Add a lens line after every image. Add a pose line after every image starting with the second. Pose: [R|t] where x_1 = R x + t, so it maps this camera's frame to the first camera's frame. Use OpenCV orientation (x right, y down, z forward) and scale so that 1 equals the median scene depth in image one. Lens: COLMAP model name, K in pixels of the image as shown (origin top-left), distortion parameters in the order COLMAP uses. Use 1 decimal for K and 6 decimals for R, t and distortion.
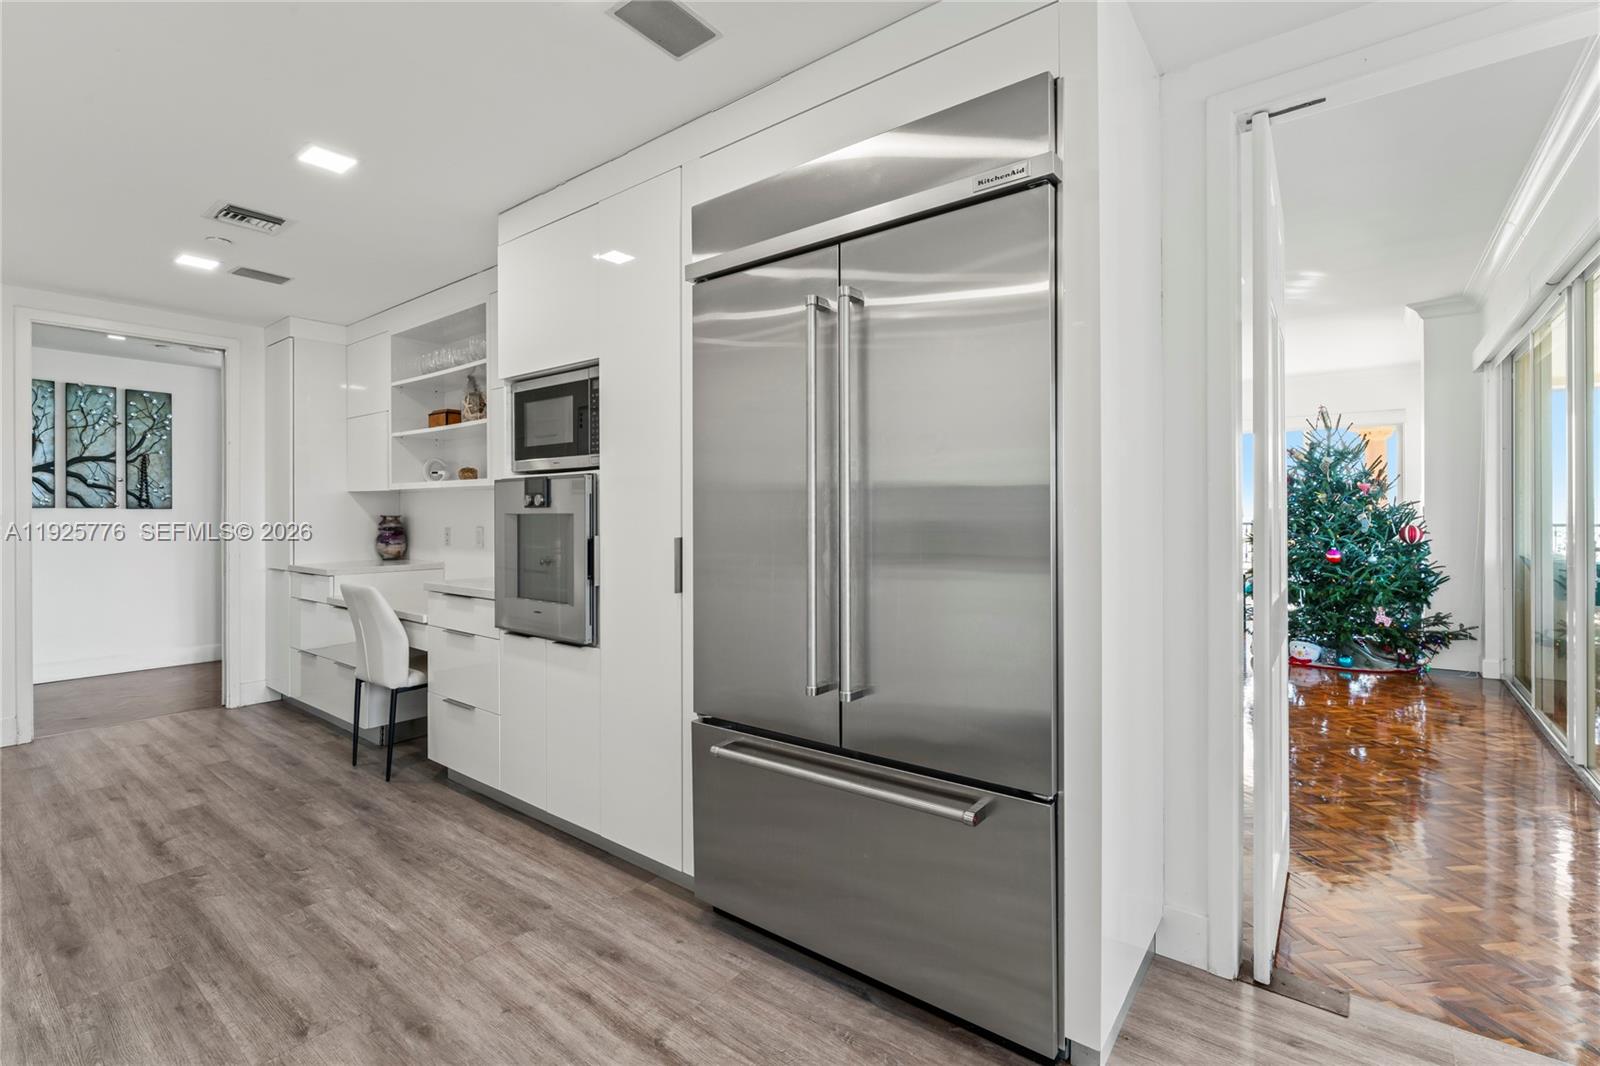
lens RADIAL K [[720.4, 0, 799.7], [0, 720.4, 518.9], [0, 0, 1]] dist [-0.001955, -0.000682]
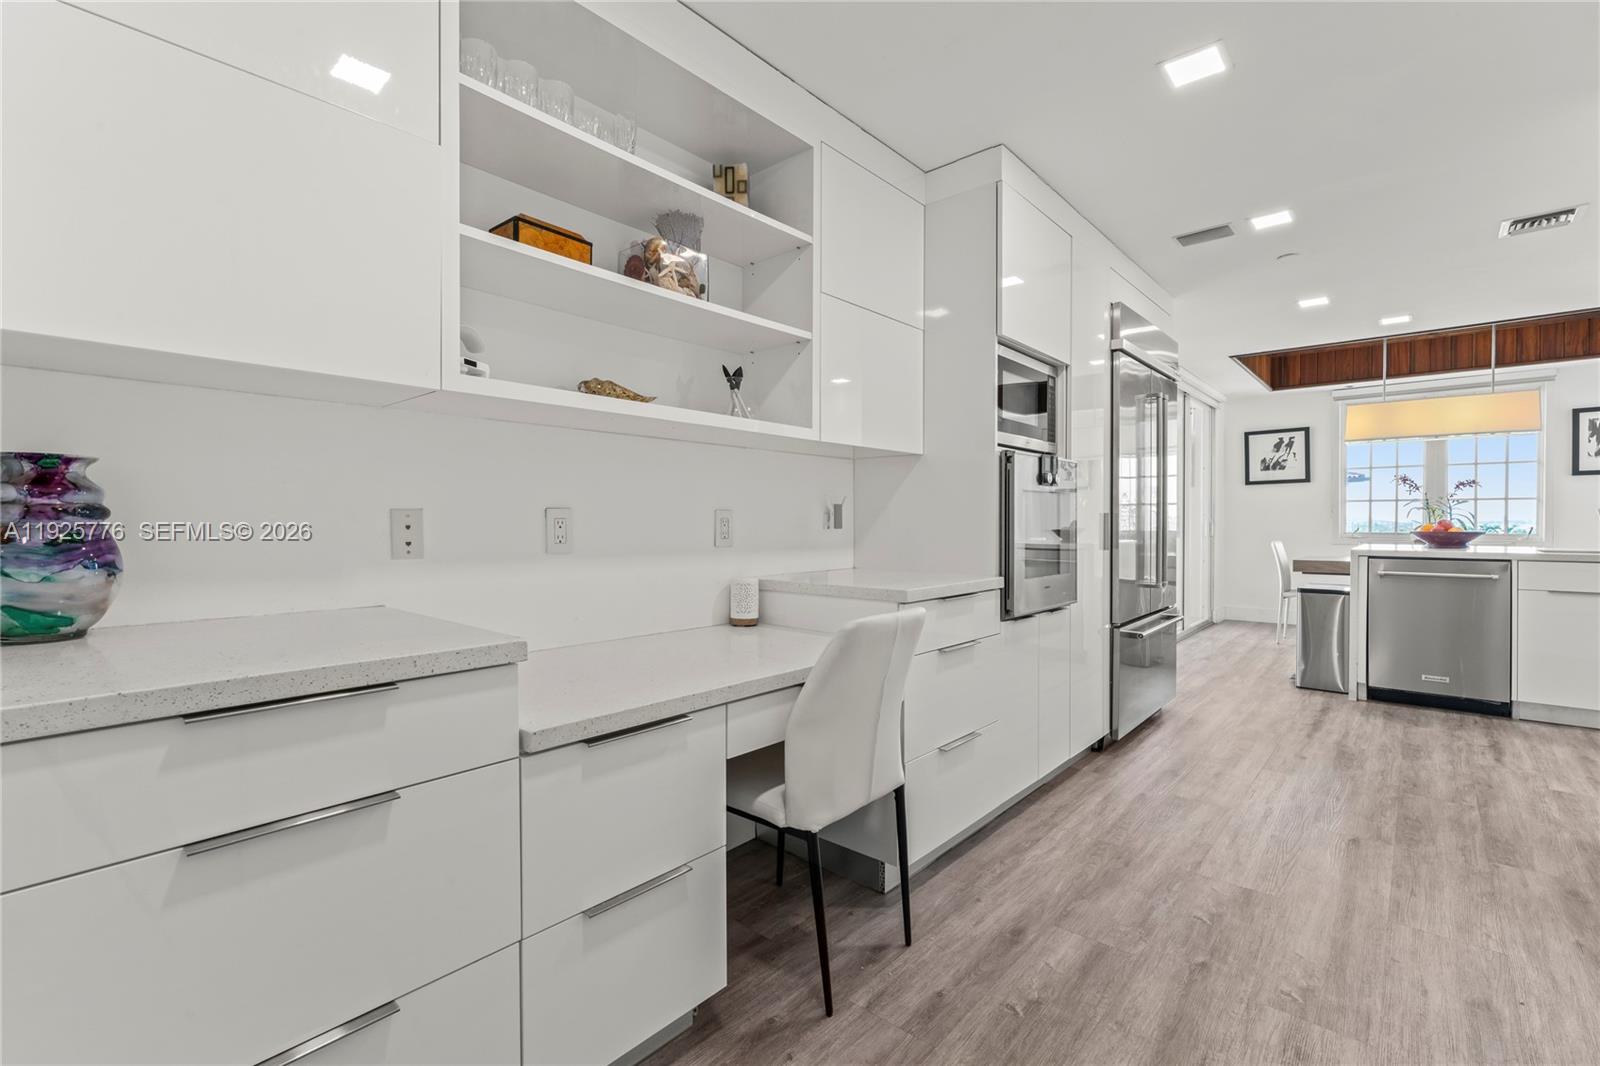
lens RADIAL K [[738.7, 0, 801.3], [0, 738.7, 530.2], [0, 0, 1]] dist [0.000154, -0.001007]
pose [[0.037007, -0.013845, 0.999219, -0.703984], [0.002682, 0.999902, 0.013755, 0.023062], [-0.999311, 0.002171, 0.037040, 0.655236]]
